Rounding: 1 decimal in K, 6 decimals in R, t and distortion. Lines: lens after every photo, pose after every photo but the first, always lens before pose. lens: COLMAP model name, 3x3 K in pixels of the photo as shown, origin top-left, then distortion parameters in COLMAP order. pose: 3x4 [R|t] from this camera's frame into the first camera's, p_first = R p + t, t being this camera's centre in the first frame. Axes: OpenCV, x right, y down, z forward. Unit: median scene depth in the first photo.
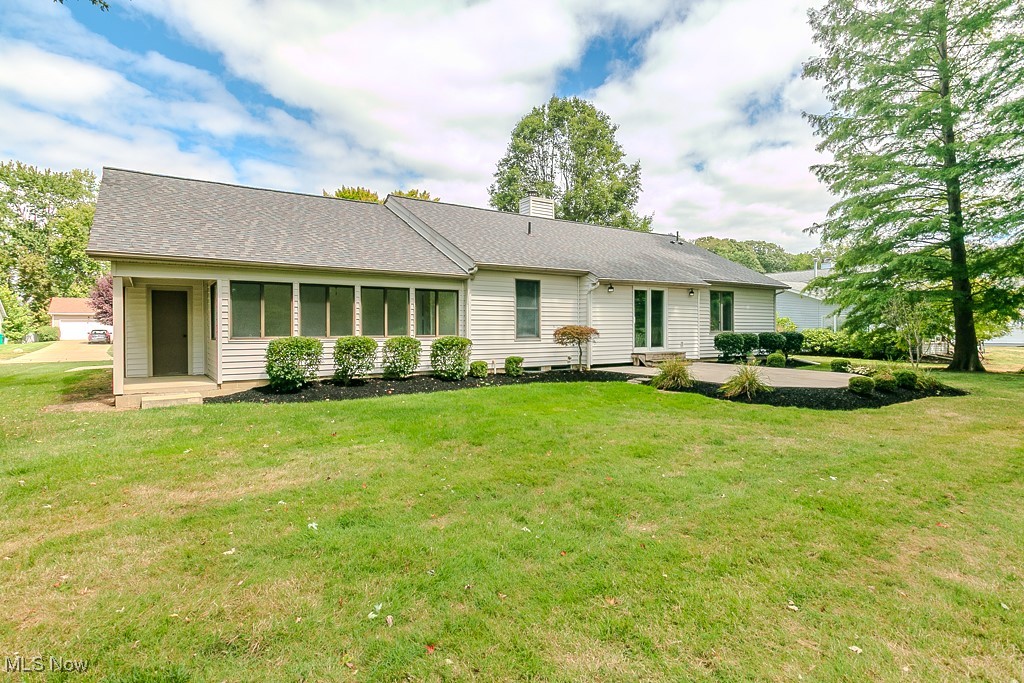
lens RADIAL K [[543.6, 0, 506.5], [0, 543.6, 335.2], [0, 0, 1]] dist [-0.007629, -0.003214]
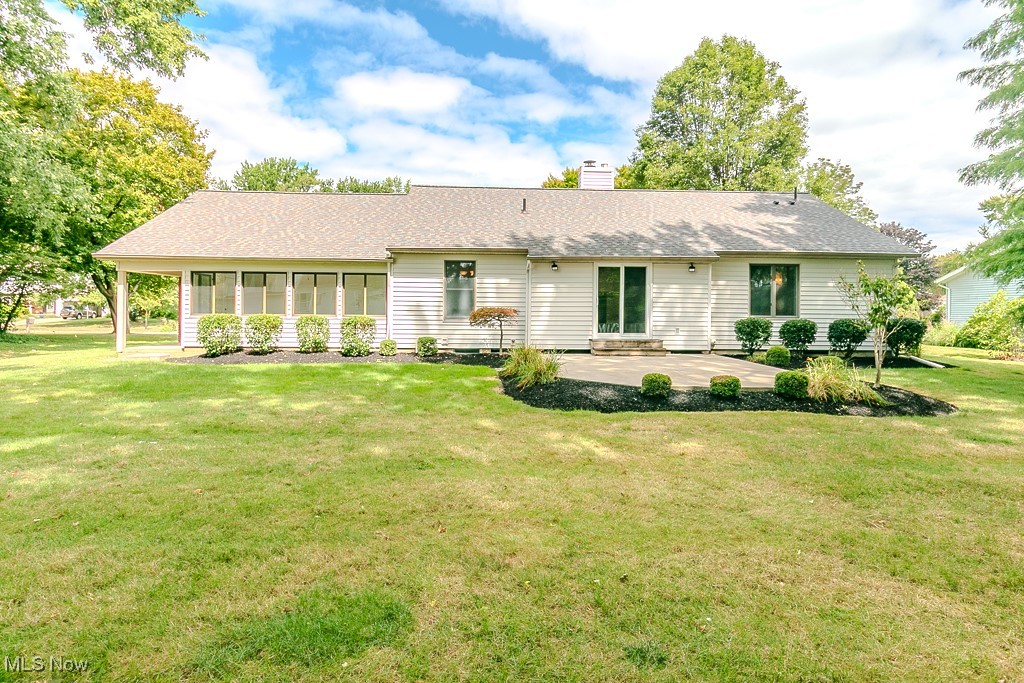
lens RADIAL K [[601.4, 0, 510.1], [0, 601.4, 325.1], [0, 0, 1]] dist [0.007341, -0.001470]
pose [[0.859622, 0.019192, -0.510569, 0.536432], [-0.016455, 0.999816, 0.009878, 0.002620], [0.510665, -0.000090, 0.859780, 0.081814]]
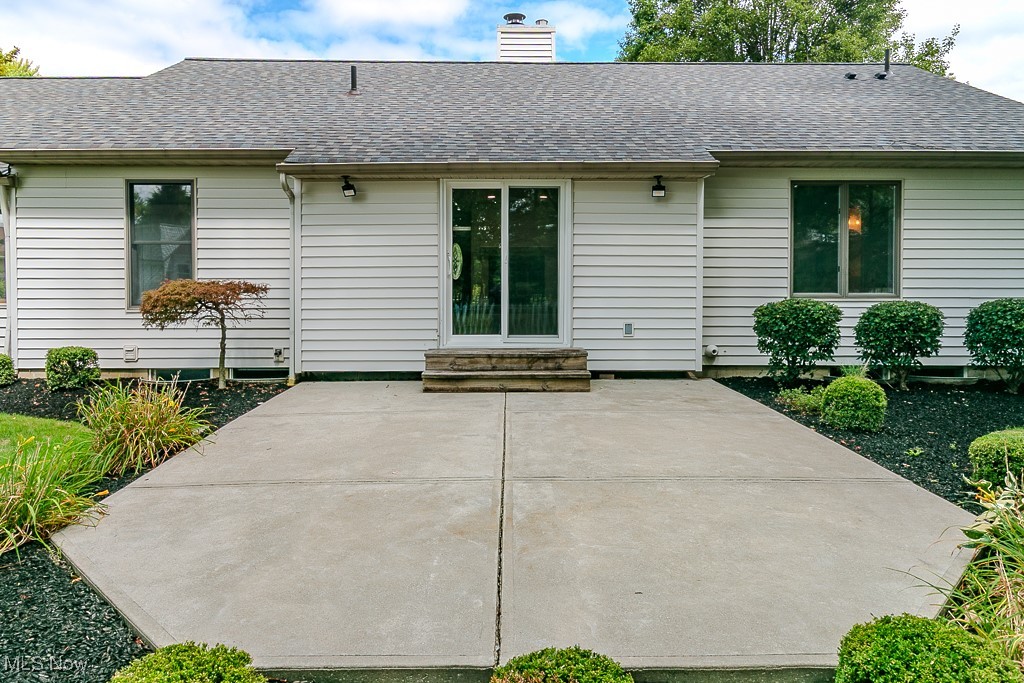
lens RADIAL K [[696.5, 0, 514.5], [0, 696.5, 305.6], [0, 0, 1]] dist [0.006579, 0.002310]
pose [[0.842642, 0.024153, -0.537933, 0.483507], [-0.008368, 0.999460, 0.031768, -0.013399], [0.538410, -0.022268, 0.842389, 0.522412]]
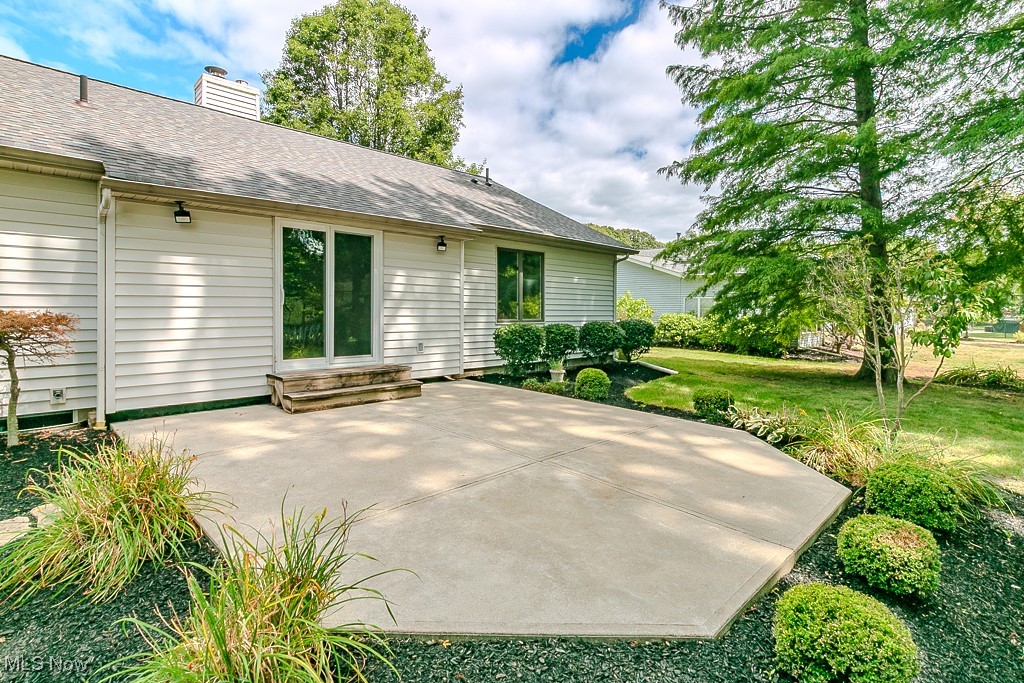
lens RADIAL K [[509.7, 0, 512.5], [0, 509.7, 319.2], [0, 0, 1]] dist [-0.000554, -0.000159]
pose [[0.980394, 0.007142, 0.196916, 0.295204], [-0.009030, 0.999921, 0.008691, -0.013273], [-0.196839, -0.010298, 0.980382, 0.493876]]
